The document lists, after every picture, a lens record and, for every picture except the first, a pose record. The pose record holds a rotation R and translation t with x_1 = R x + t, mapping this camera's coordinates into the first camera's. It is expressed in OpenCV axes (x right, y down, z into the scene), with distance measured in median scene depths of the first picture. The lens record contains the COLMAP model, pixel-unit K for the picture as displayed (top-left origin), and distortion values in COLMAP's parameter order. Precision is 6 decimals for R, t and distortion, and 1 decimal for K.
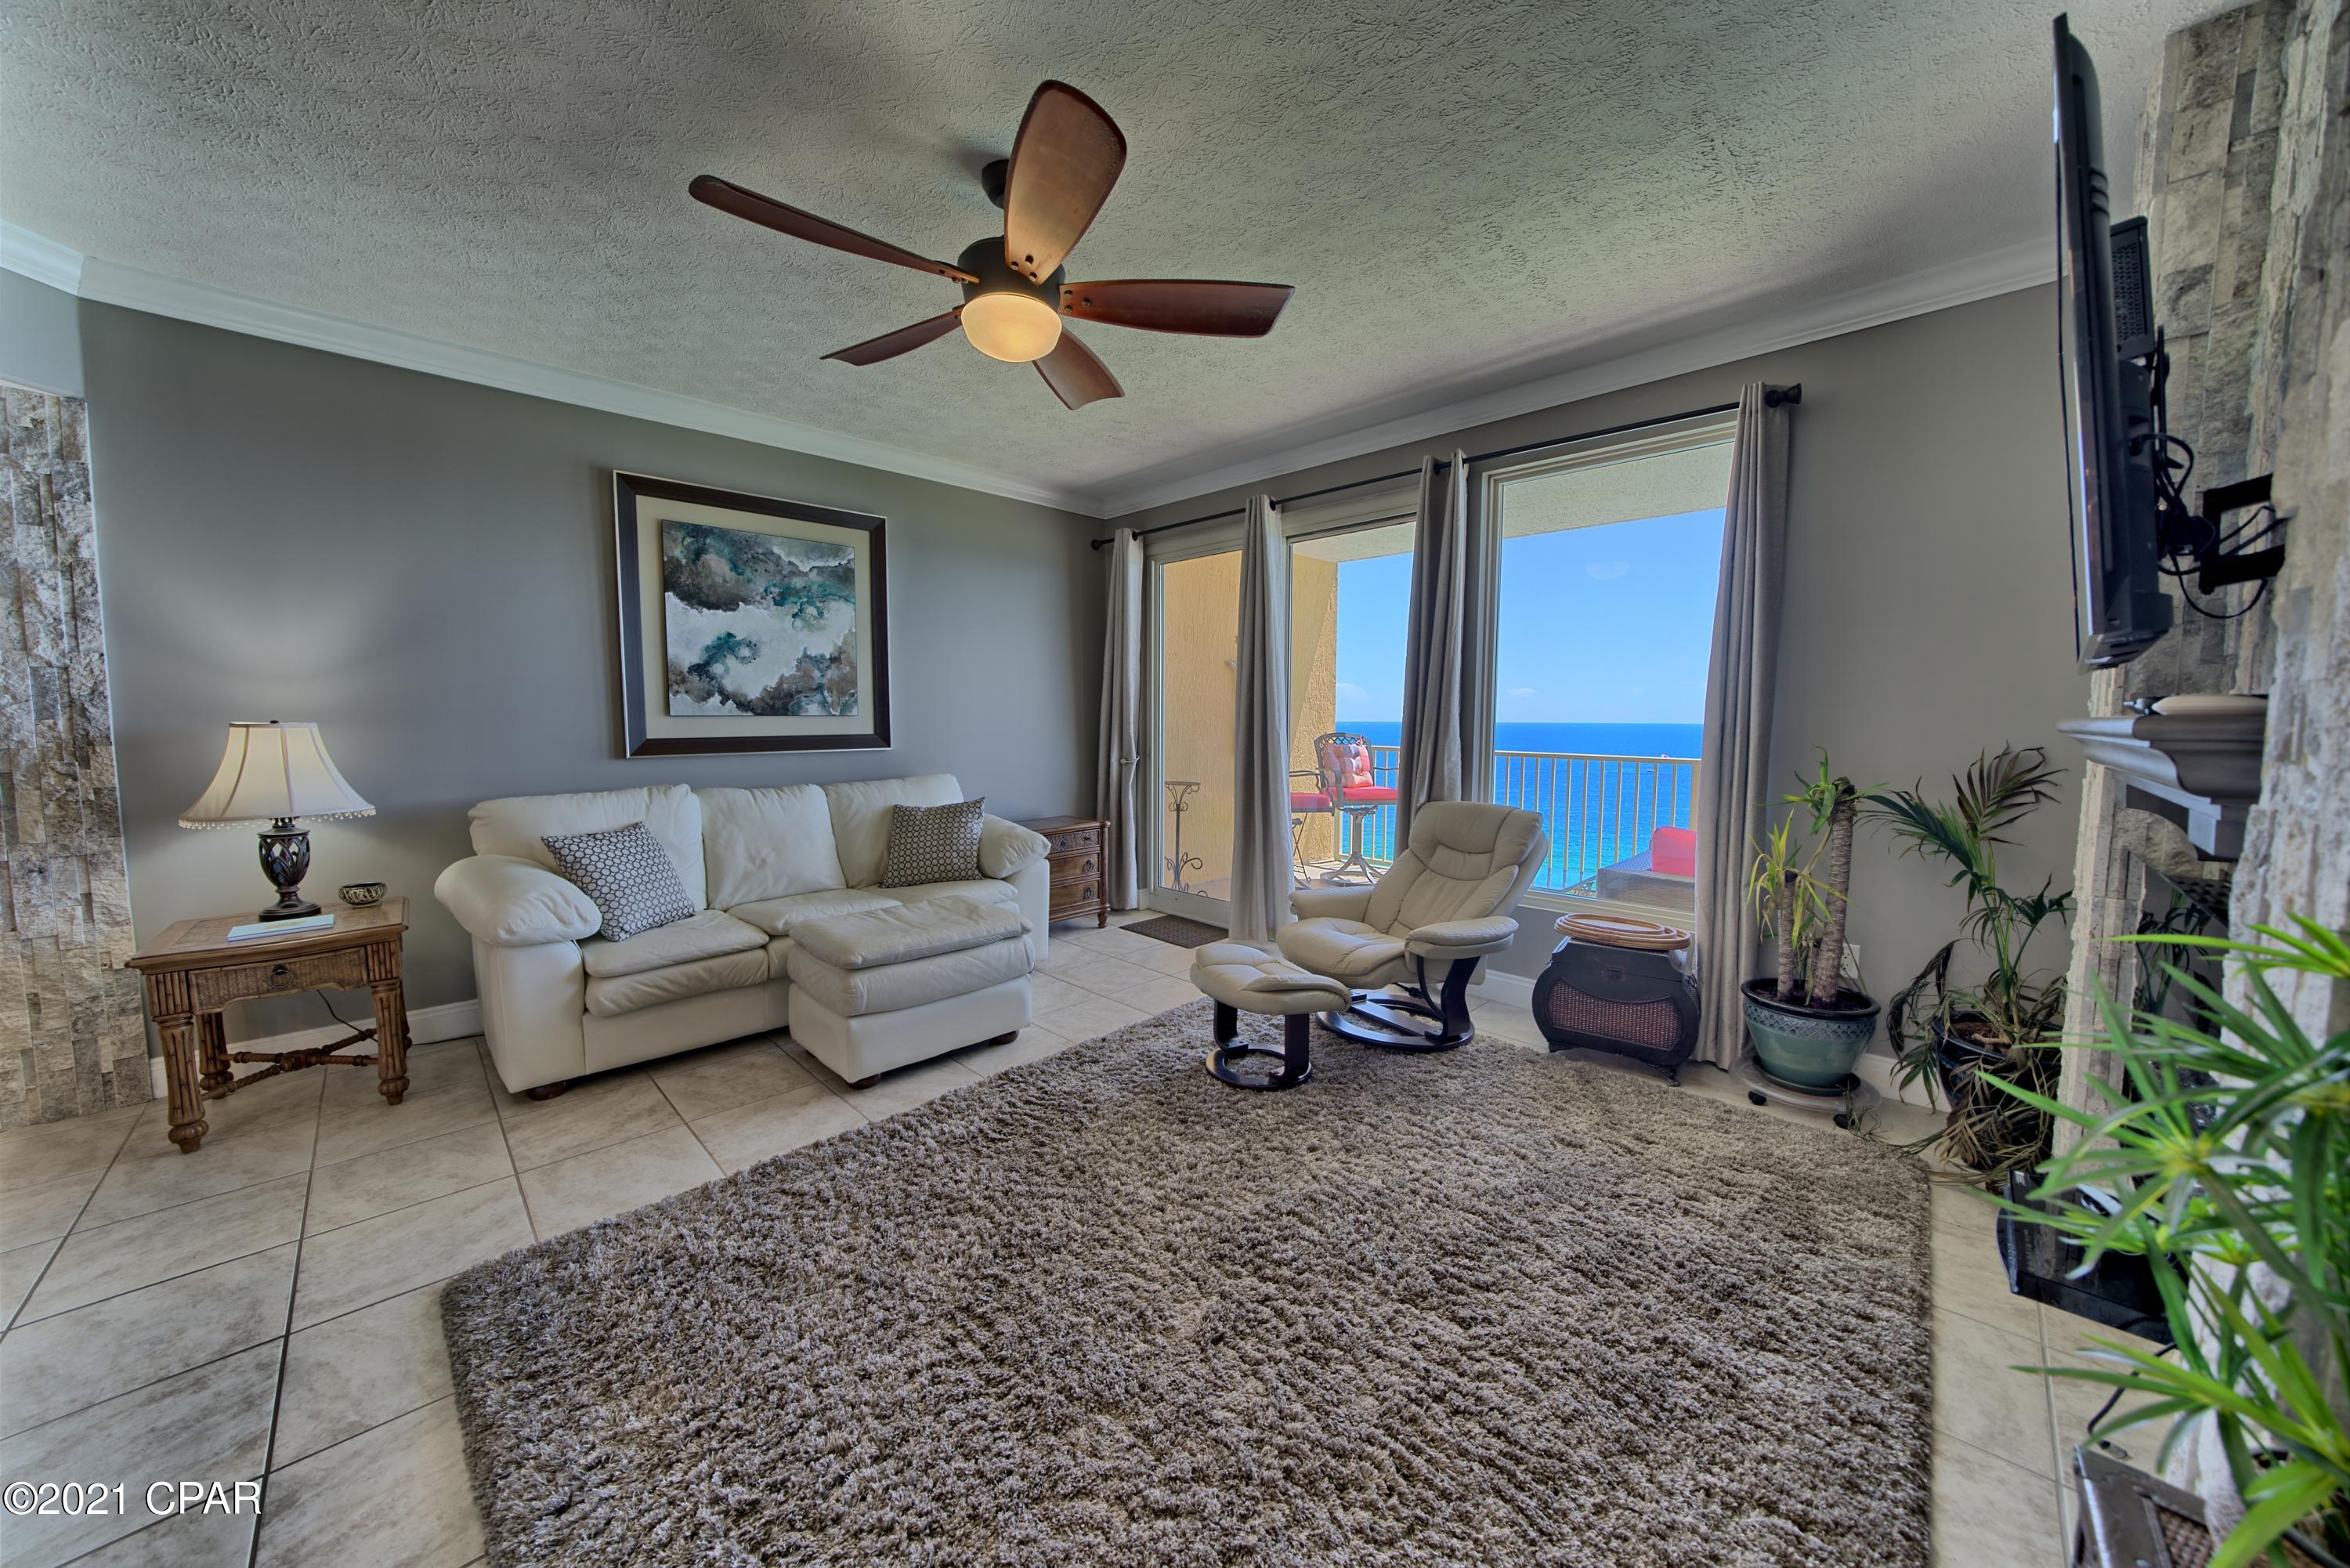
lens RADIAL K [[807.1, 0, 1171.4], [0, 807.1, 782.6], [0, 0, 1]] dist [-0.029219, 0.003408]
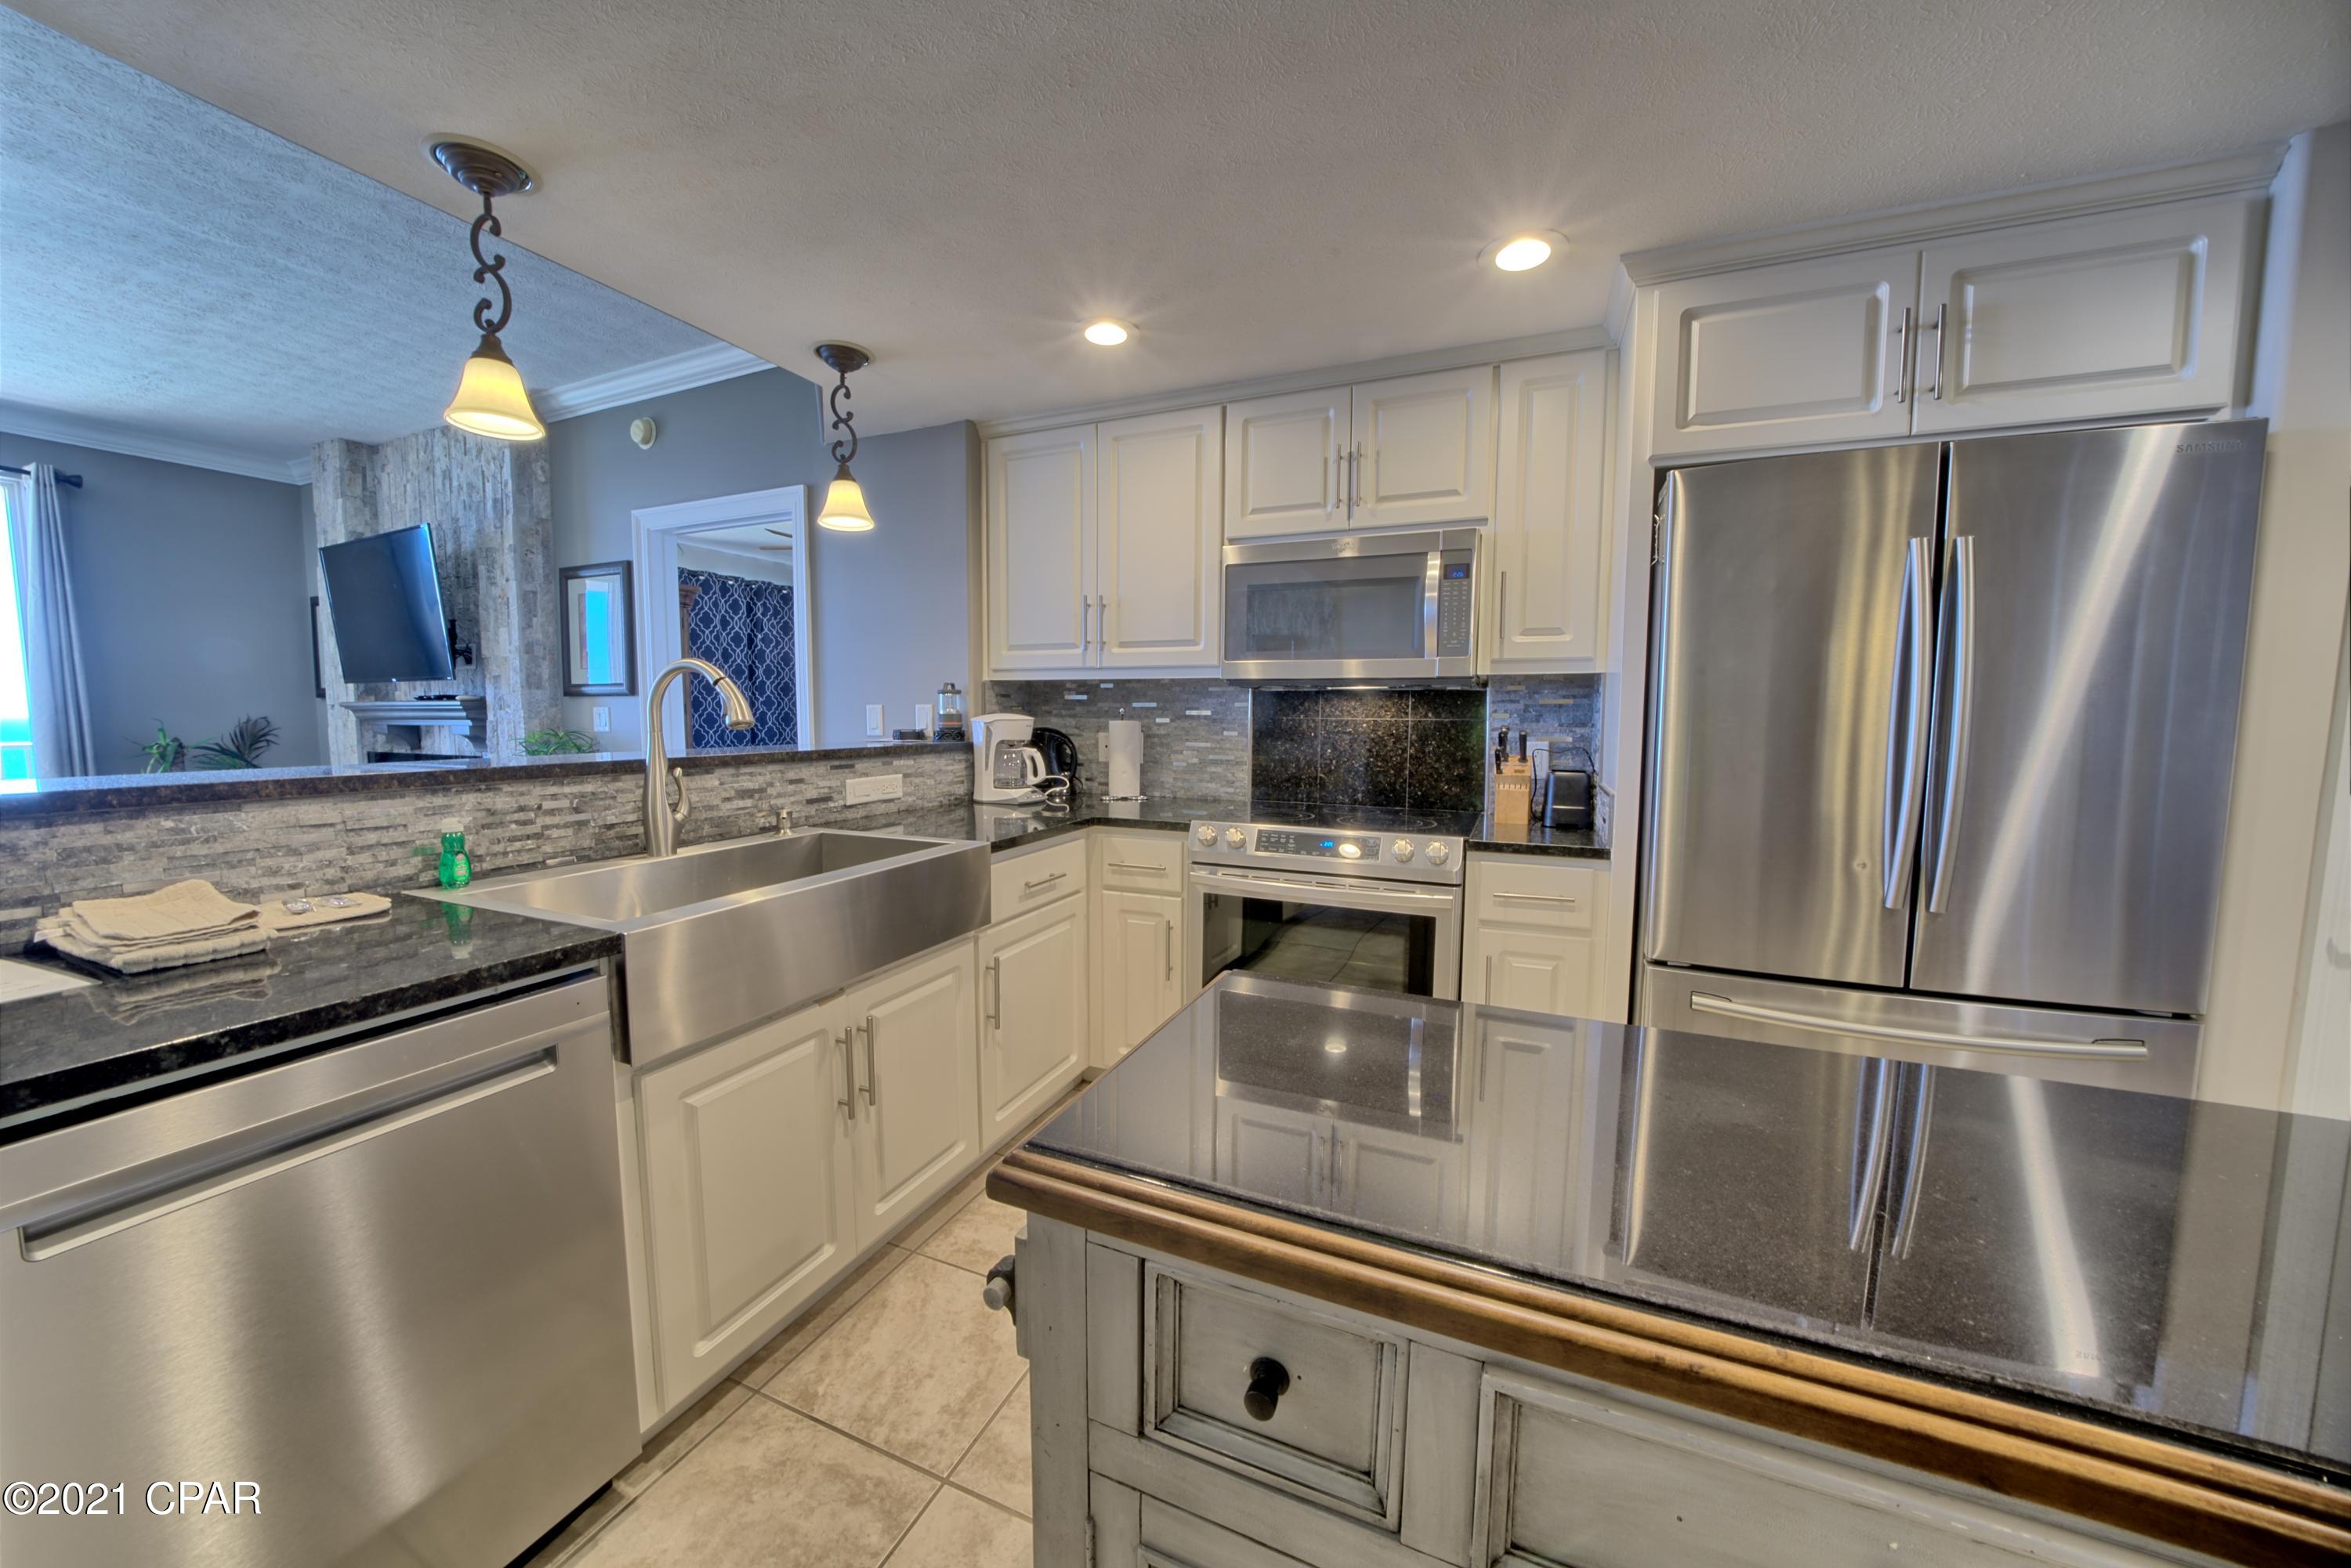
lens RADIAL K [[807.5, 0, 1171.9], [0, 807.5, 782.6], [0, 0, 1]] dist [-0.029219, 0.003408]
pose [[-0.371797, -0.083957, 0.924510, -1.361836], [0.070715, 0.990447, 0.118384, 0.039225], [-0.925617, 0.109391, -0.362308, -0.319172]]
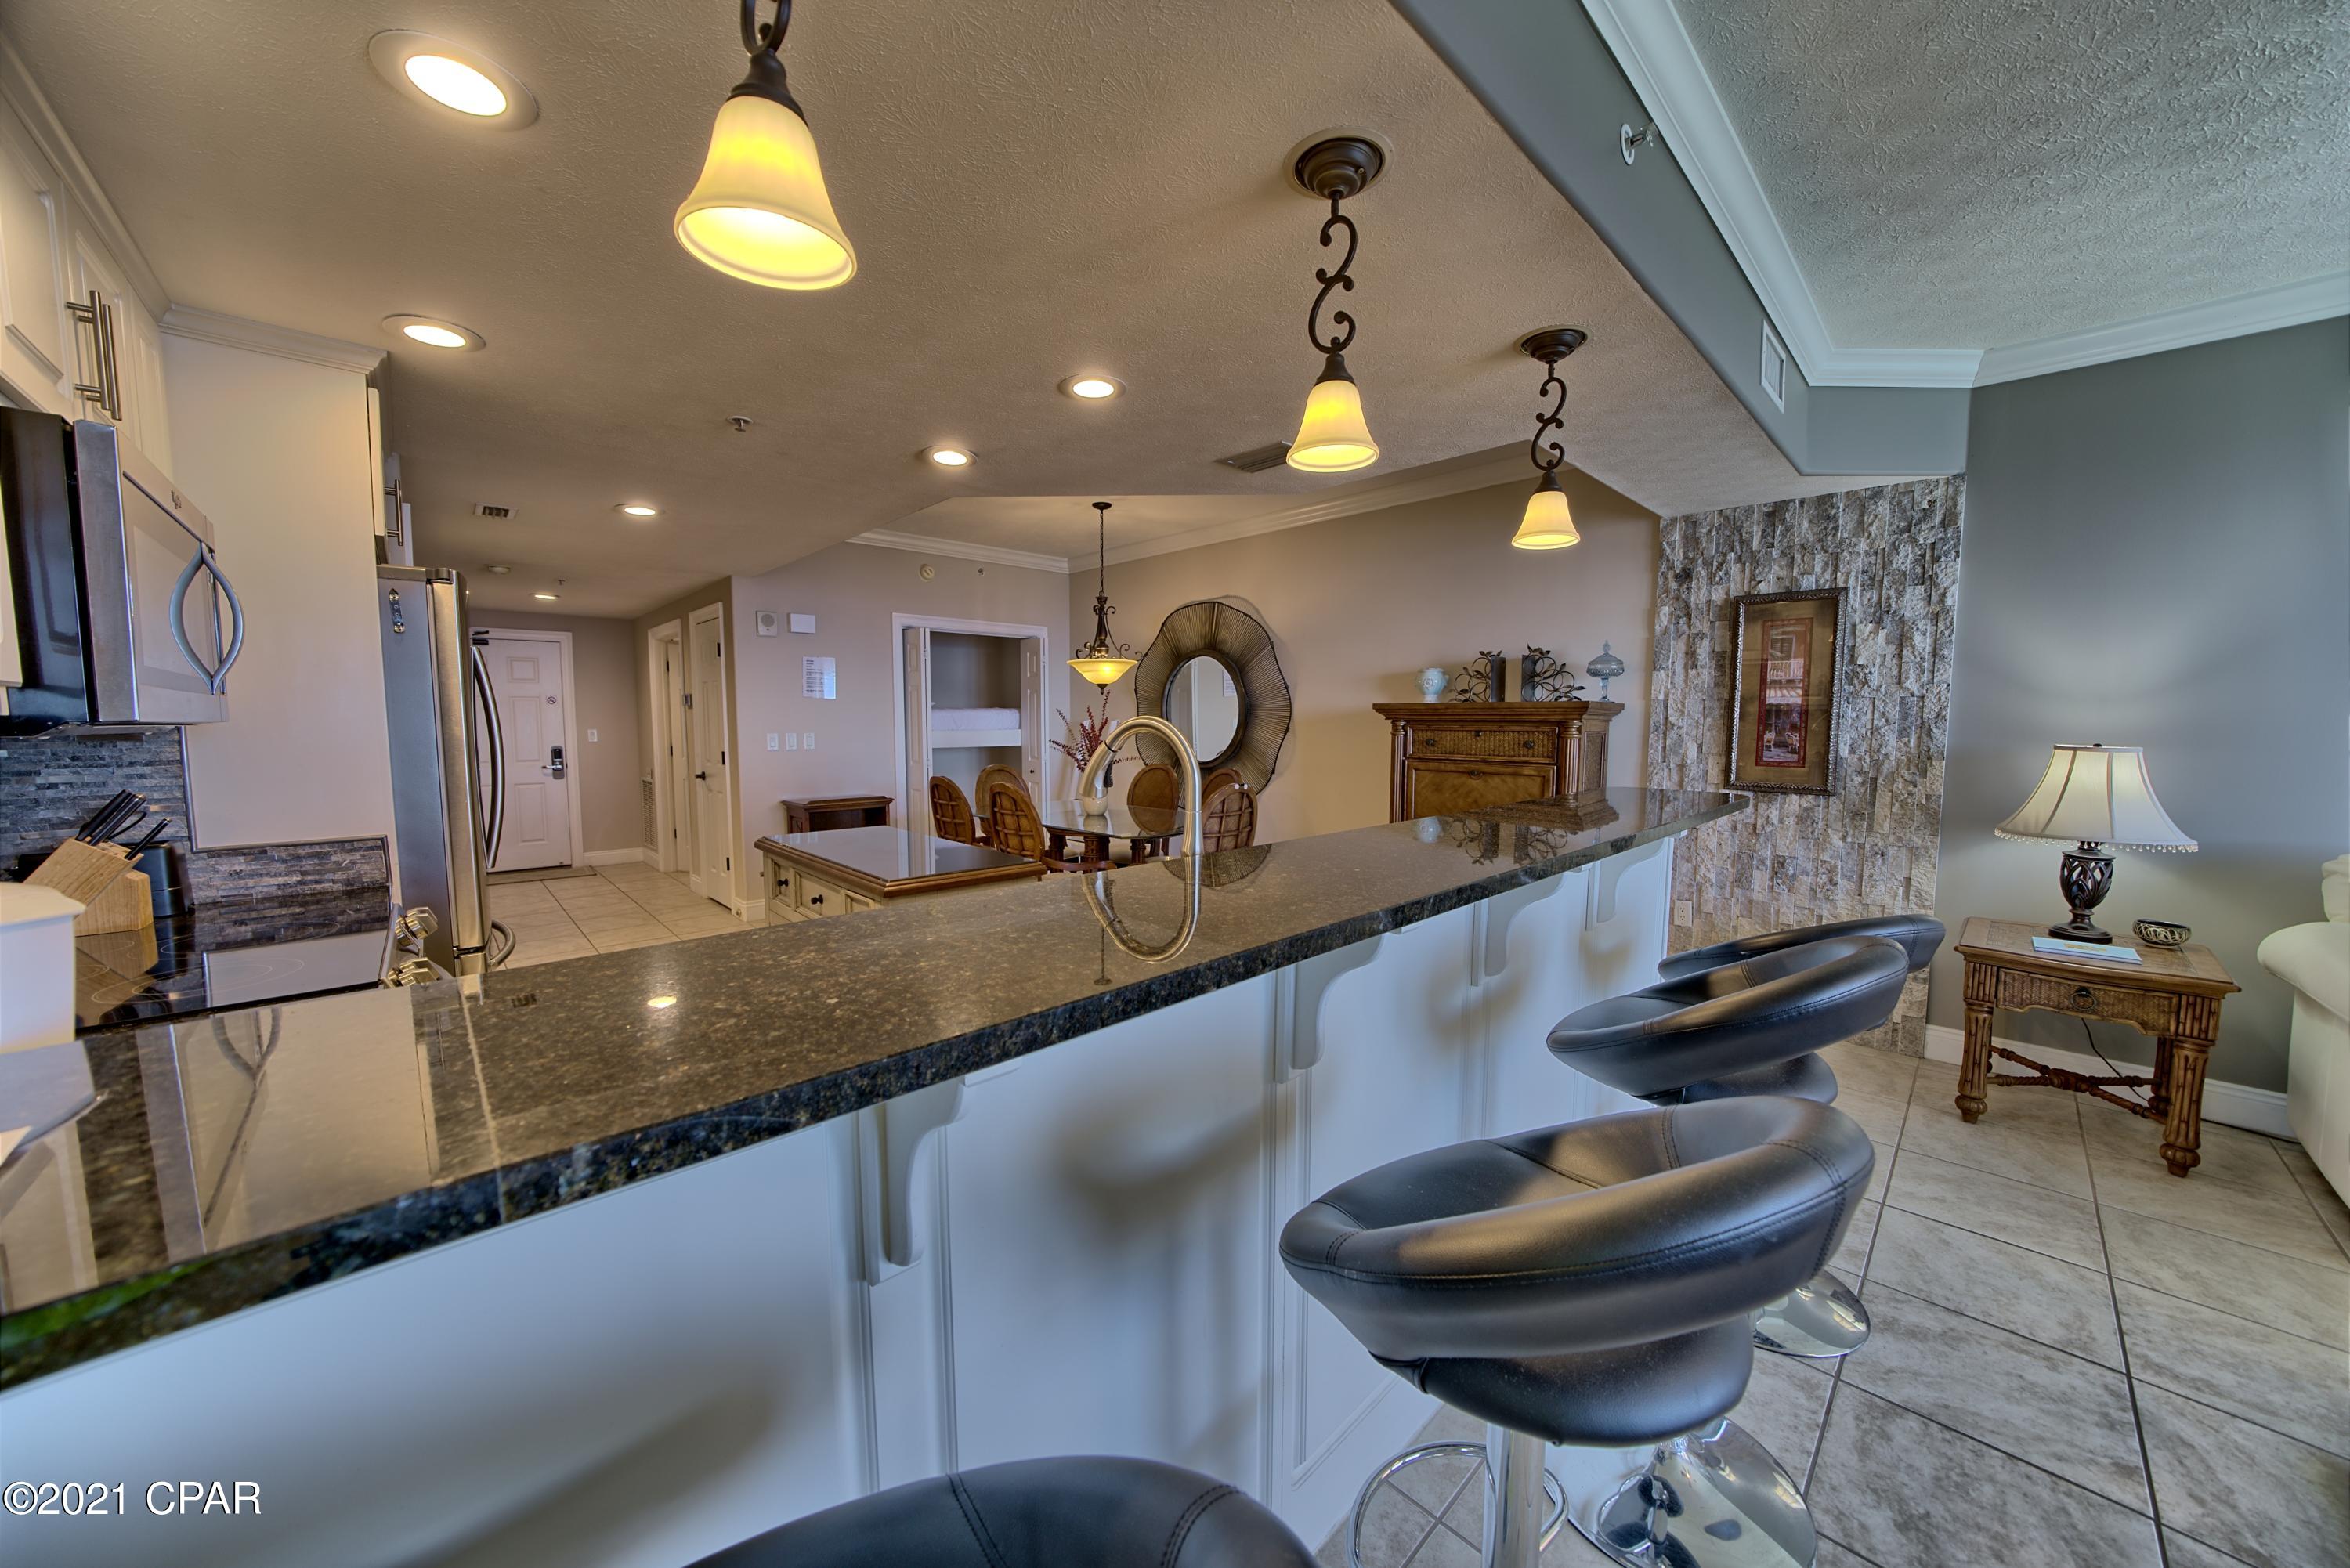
lens RADIAL K [[807.1, 0, 1171.4], [0, 807.1, 782.6], [0, 0, 1]] dist [-0.029219, 0.003408]
pose [[-0.021614, 0.078579, -0.996674, -0.115990], [-0.080994, 0.993492, 0.080084, -0.013430], [0.996480, 0.082455, -0.015109, -0.164916]]
